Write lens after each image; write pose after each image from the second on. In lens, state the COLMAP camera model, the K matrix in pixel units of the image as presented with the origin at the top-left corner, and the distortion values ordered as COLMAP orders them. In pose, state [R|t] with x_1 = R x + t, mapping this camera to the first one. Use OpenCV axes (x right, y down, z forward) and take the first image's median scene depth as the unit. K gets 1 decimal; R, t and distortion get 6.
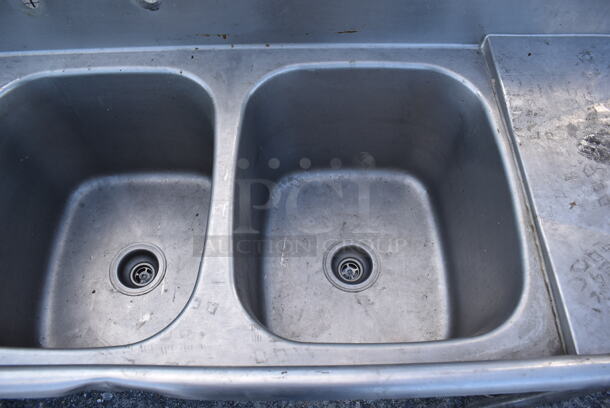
lens RADIAL K [[483.0, 0, 305.0], [0, 483.0, 204.0], [0, 0, 1]] dist [-0.088320, -0.001701]
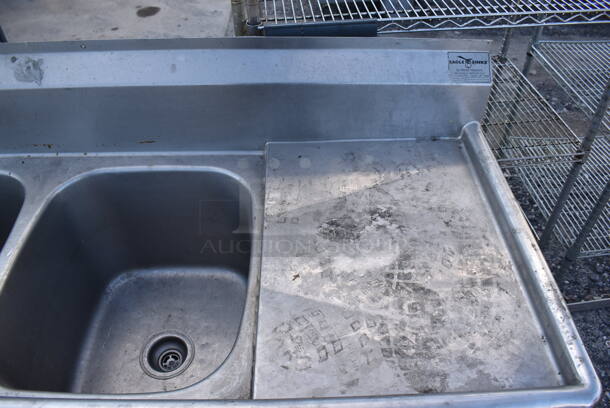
lens RADIAL K [[483.0, 0, 305.0], [0, 483.0, 204.0], [0, 0, 1]] dist [-0.088320, -0.001701]
pose [[0.999999, 0.001648, -0.000097, 0.474836], [-0.001607, 0.958380, -0.285492, 0.129014], [-0.000377, 0.285491, 0.958381, -0.106084]]
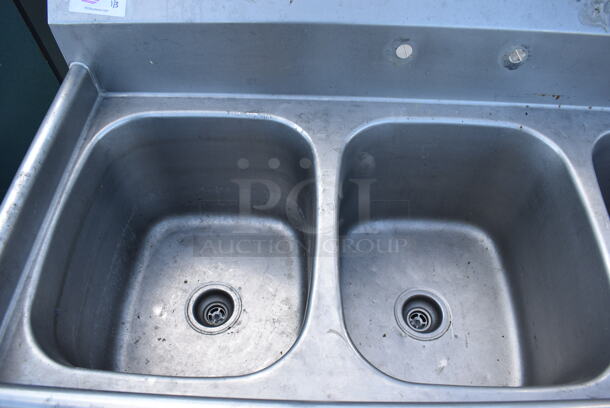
lens RADIAL K [[471.6, 0, 305.0], [0, 471.6, 204.0], [0, 0, 1]] dist [-0.134149, -0.000090]
pose [[0.997873, 0.037700, -0.053175, -0.664329], [-0.042752, 0.994337, -0.097299, 0.012646], [0.049205, 0.099365, 0.993834, -0.014700]]
